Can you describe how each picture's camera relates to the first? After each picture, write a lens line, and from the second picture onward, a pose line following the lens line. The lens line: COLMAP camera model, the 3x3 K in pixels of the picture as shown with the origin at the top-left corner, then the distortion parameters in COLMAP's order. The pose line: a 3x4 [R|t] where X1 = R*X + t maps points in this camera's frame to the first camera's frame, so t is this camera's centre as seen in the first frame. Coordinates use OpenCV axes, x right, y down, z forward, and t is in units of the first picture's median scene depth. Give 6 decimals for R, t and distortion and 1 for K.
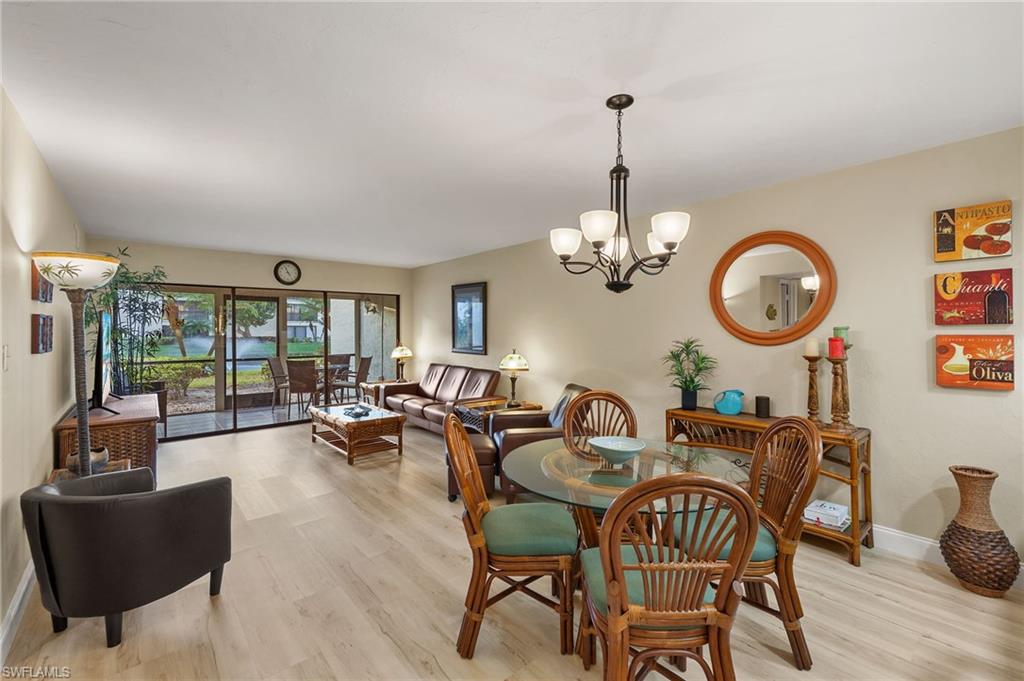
lens RADIAL K [[436.5, 0, 509.6], [0, 436.5, 329.7], [0, 0, 1]] dist [0.002220, 0.000209]
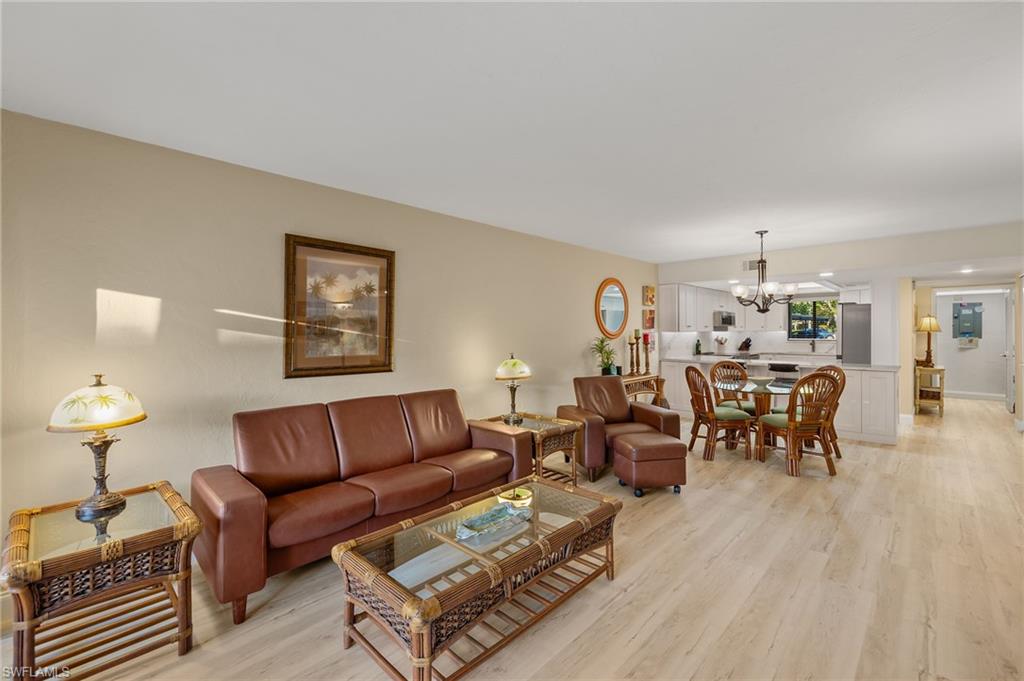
lens RADIAL K [[436.5, 0, 508.5], [0, 436.5, 331.0], [0, 0, 1]] dist [0.002220, 0.000209]
pose [[-0.093578, 0.004287, 0.995603, -1.243413], [0.004310, 0.999983, -0.003901, 0.008325], [-0.995603, 0.003926, -0.093595, 1.638767]]
